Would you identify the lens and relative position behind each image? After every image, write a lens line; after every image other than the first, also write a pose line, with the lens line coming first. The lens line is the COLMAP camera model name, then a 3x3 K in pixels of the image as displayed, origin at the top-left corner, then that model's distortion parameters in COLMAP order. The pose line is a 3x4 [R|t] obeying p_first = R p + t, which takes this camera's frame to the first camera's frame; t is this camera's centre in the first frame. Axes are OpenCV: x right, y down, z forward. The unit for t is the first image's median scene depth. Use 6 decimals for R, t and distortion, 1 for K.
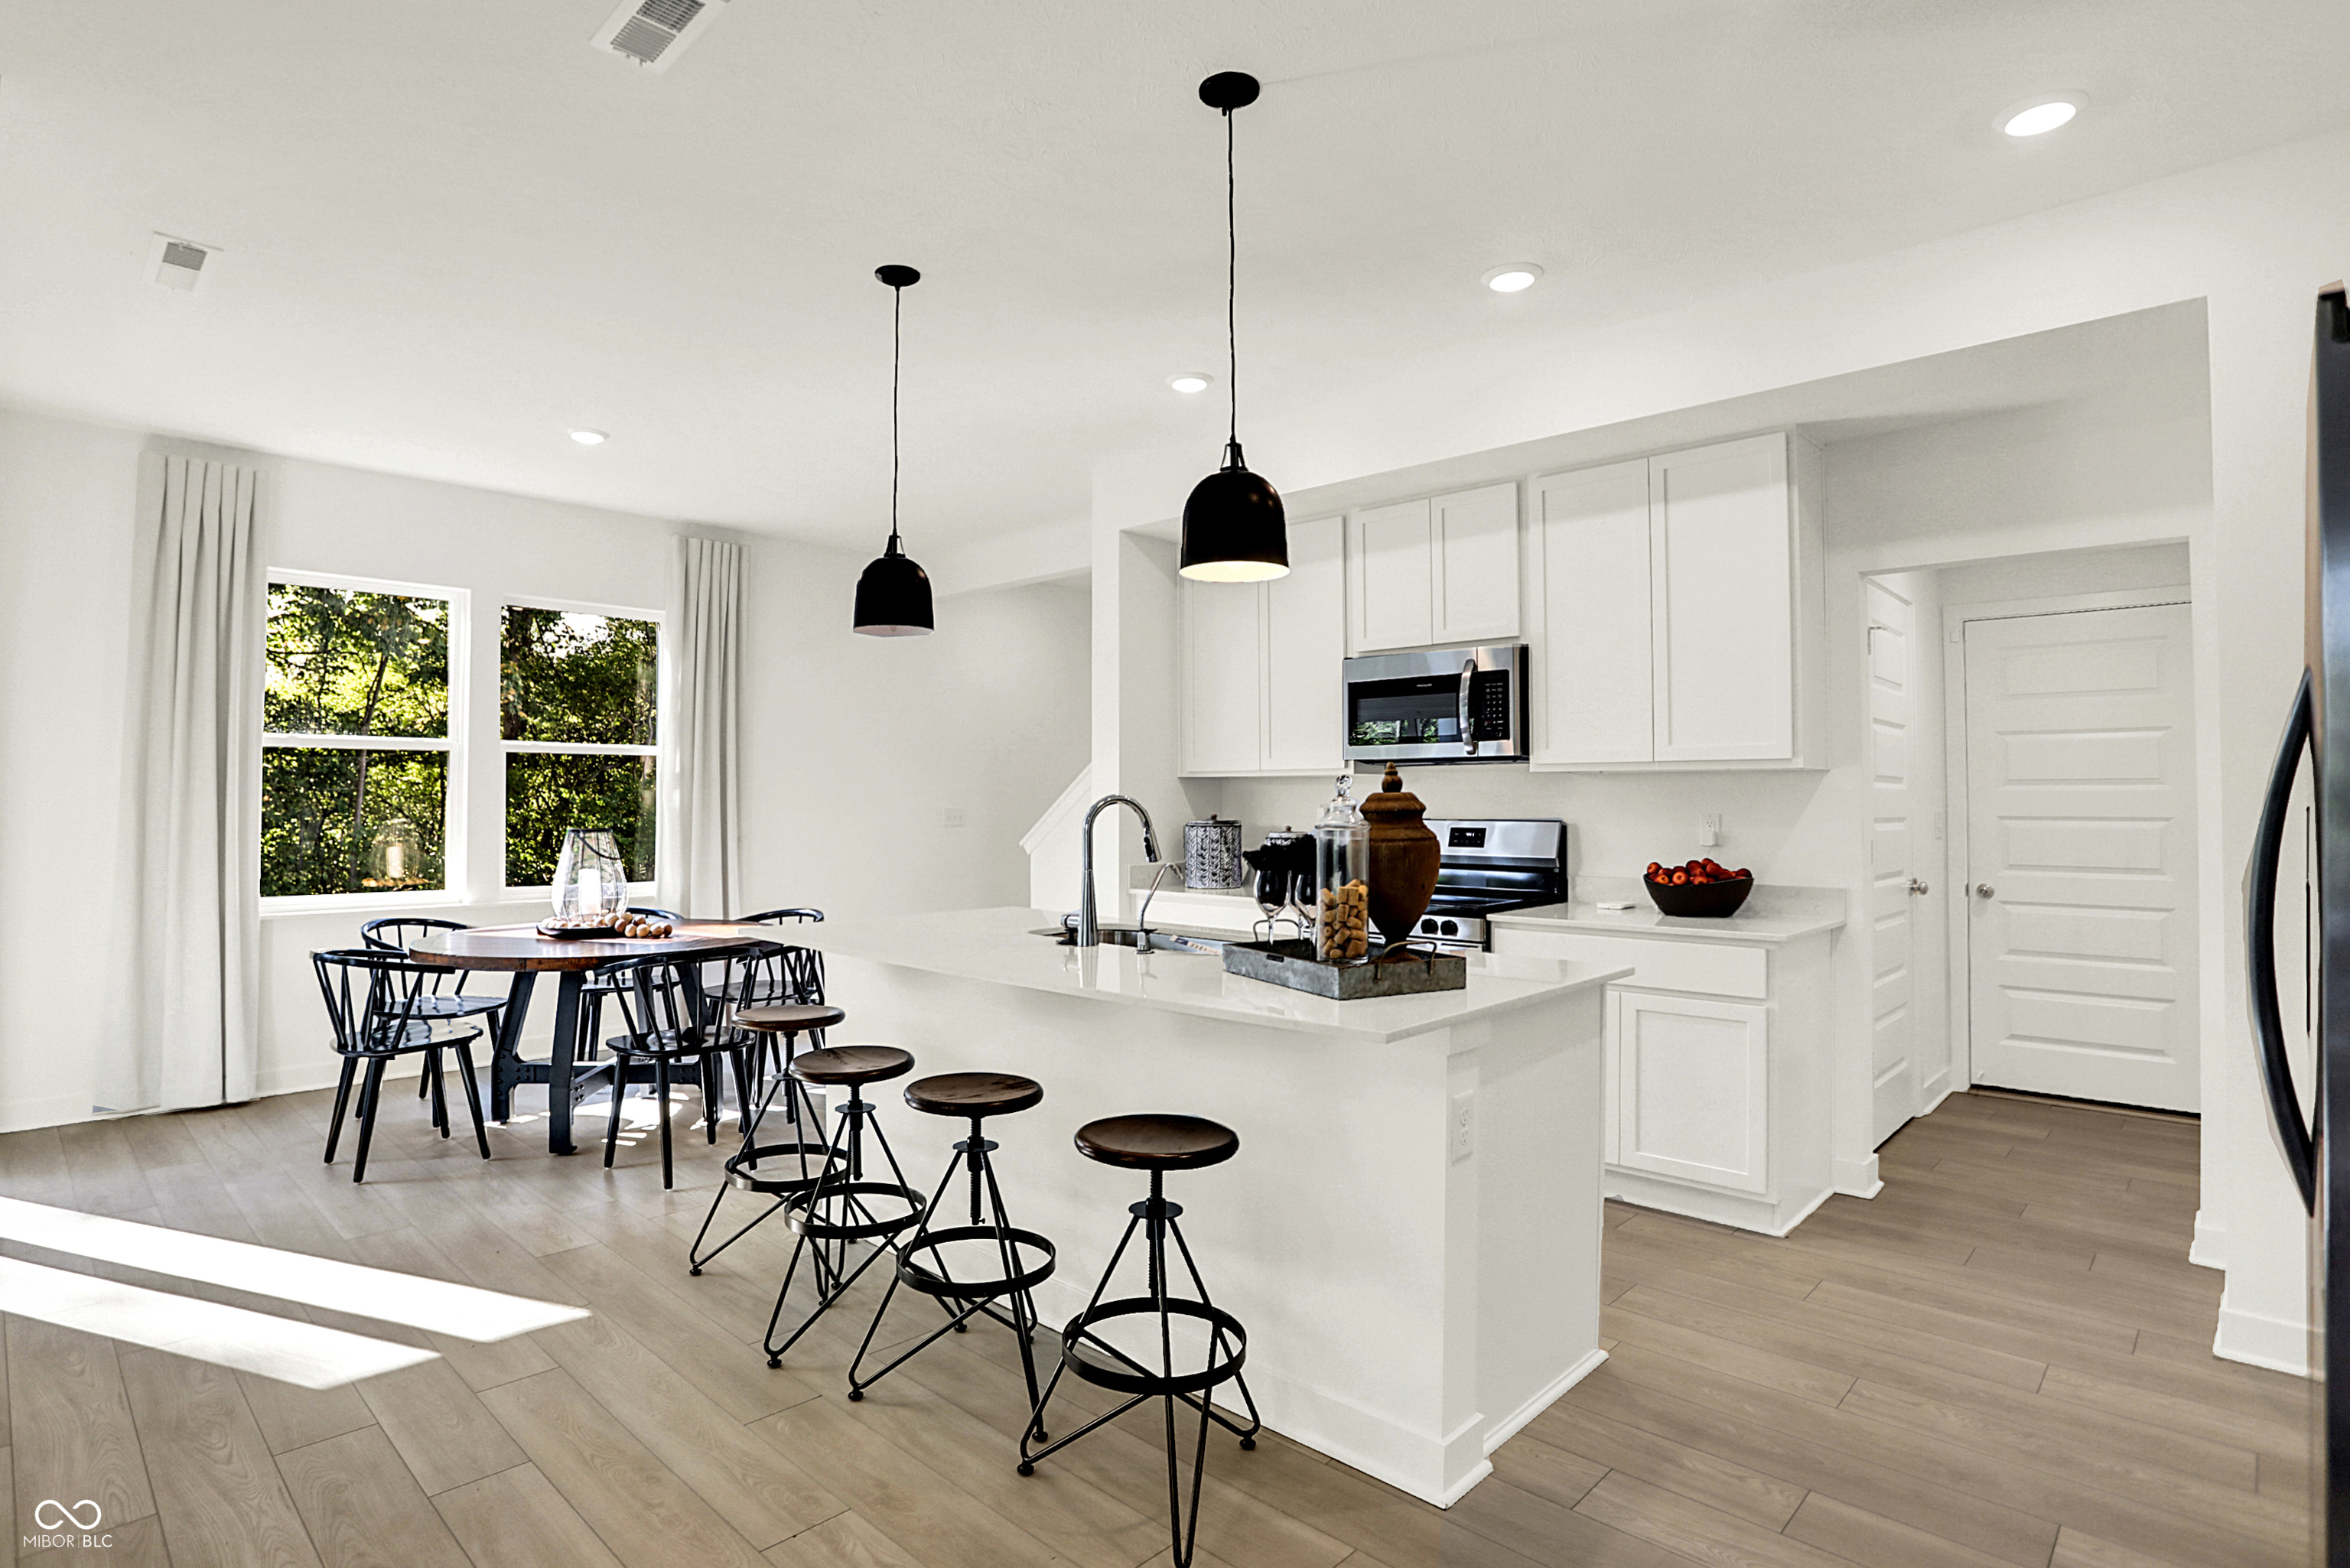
lens RADIAL K [[1169.3, 0, 1175.0], [0, 1169.3, 784.0], [0, 0, 1]] dist [-0.074162, 0.022997]
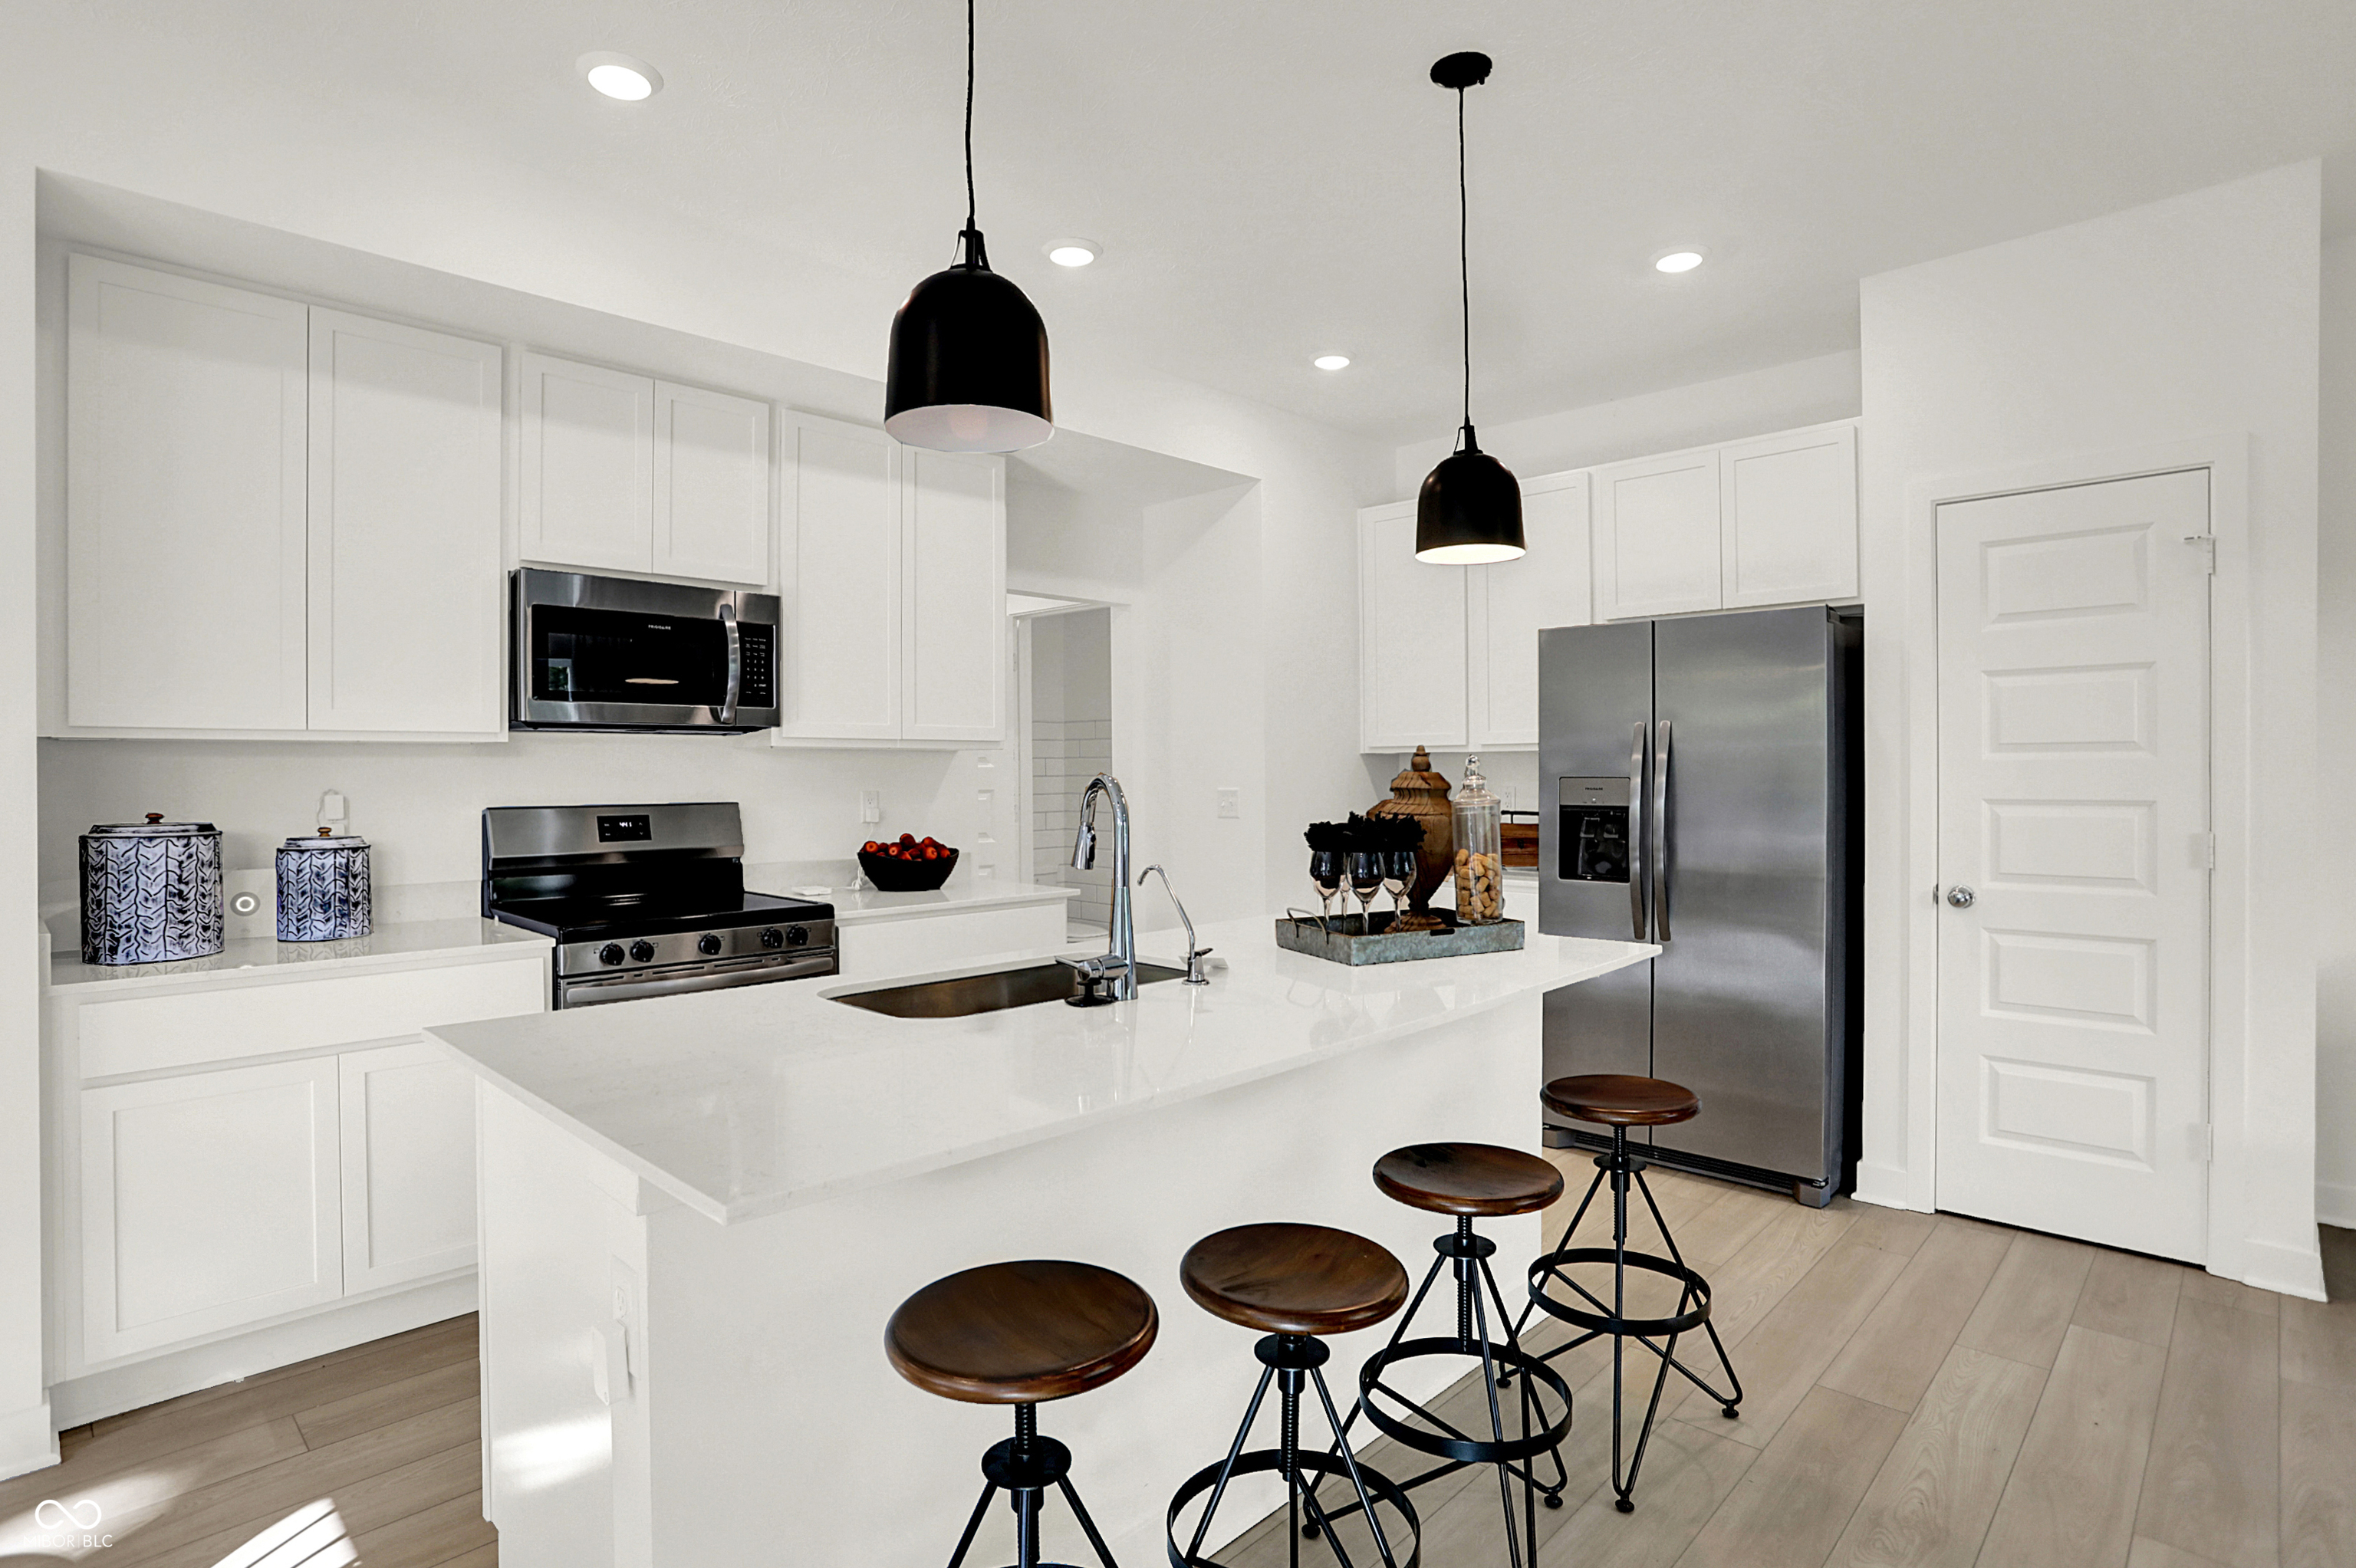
lens RADIAL K [[1172.2, 0, 1178.0], [0, 1172.2, 784.0], [0, 0, 1]] dist [-0.074162, 0.022997]
pose [[0.015278, -0.010176, 0.999831, -0.171440], [-0.018143, 0.999781, 0.010453, 0.000841], [-0.999719, -0.018300, 0.015090, 0.223986]]
